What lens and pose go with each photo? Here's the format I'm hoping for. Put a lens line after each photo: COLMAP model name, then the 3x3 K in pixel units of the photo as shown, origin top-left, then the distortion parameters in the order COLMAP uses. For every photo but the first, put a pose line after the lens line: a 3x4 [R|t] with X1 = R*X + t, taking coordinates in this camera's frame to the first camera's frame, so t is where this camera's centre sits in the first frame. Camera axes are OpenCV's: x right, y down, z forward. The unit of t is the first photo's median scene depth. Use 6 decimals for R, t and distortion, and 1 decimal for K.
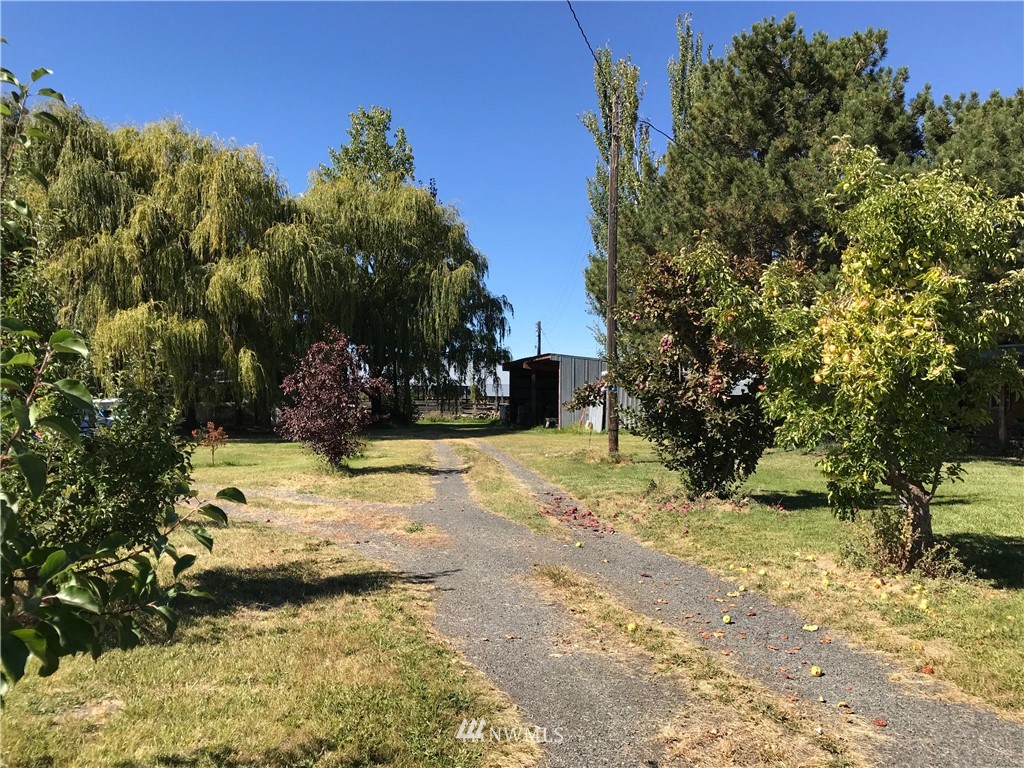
lens RADIAL K [[840.8, 0, 507.3], [0, 840.8, 386.3], [0, 0, 1]] dist [0.016146, -0.016078]
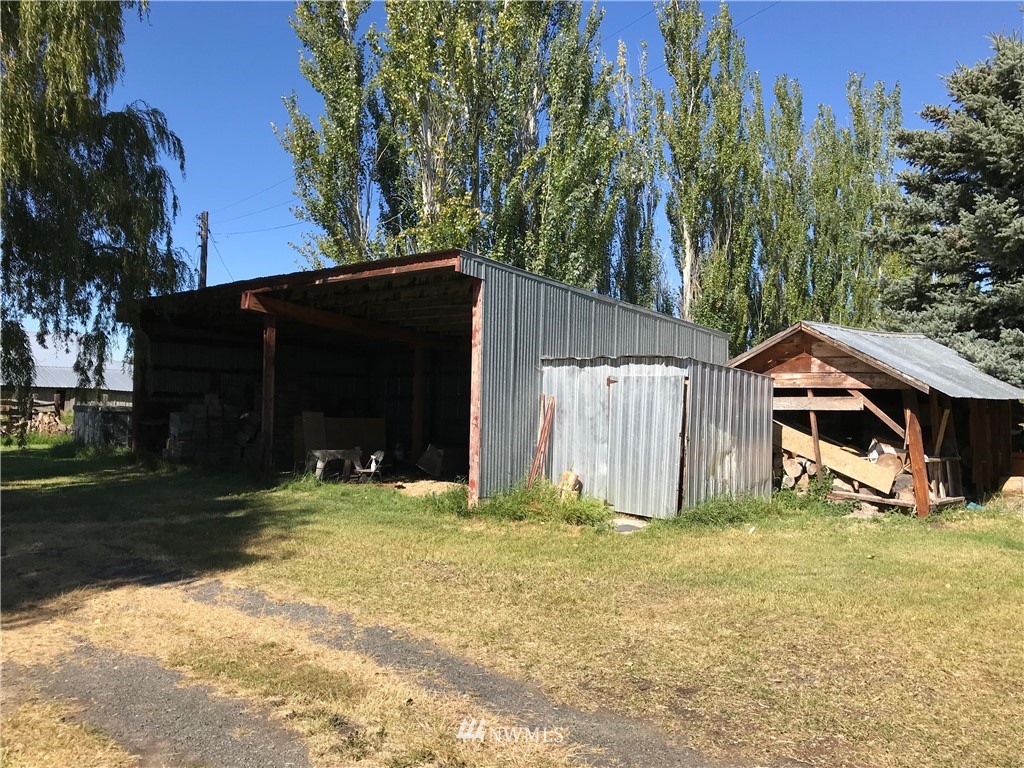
lens RADIAL K [[840.8, 0, 501.8], [0, 840.8, 385.2], [0, 0, 1]] dist [0.016146, -0.016078]
pose [[0.818616, 0.026730, 0.573719, -0.594204], [-0.028654, 0.999573, -0.005686, 0.058688], [-0.573626, -0.011784, 0.819033, 4.119258]]
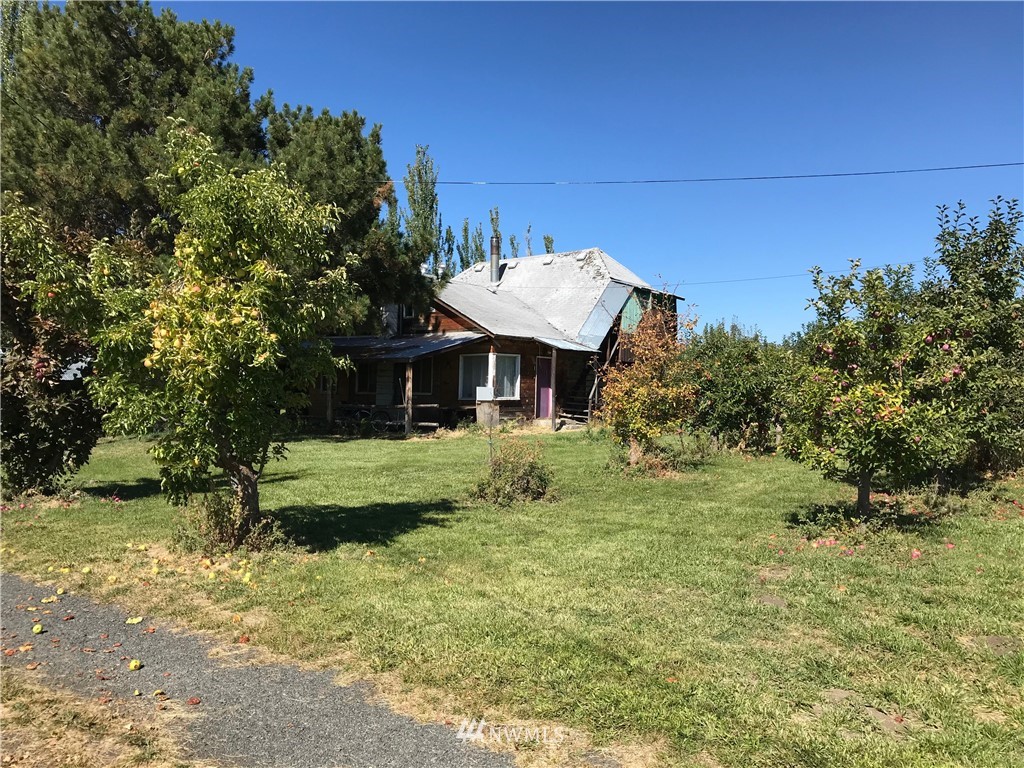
lens RADIAL K [[840.8, 0, 511.2], [0, 840.8, 388.4], [0, 0, 1]] dist [0.016146, -0.016078]
pose [[0.739657, -0.004661, 0.672968, 0.019757], [-0.008668, 0.999827, 0.016452, 0.000340], [-0.672928, -0.018002, 0.739489, -0.001564]]
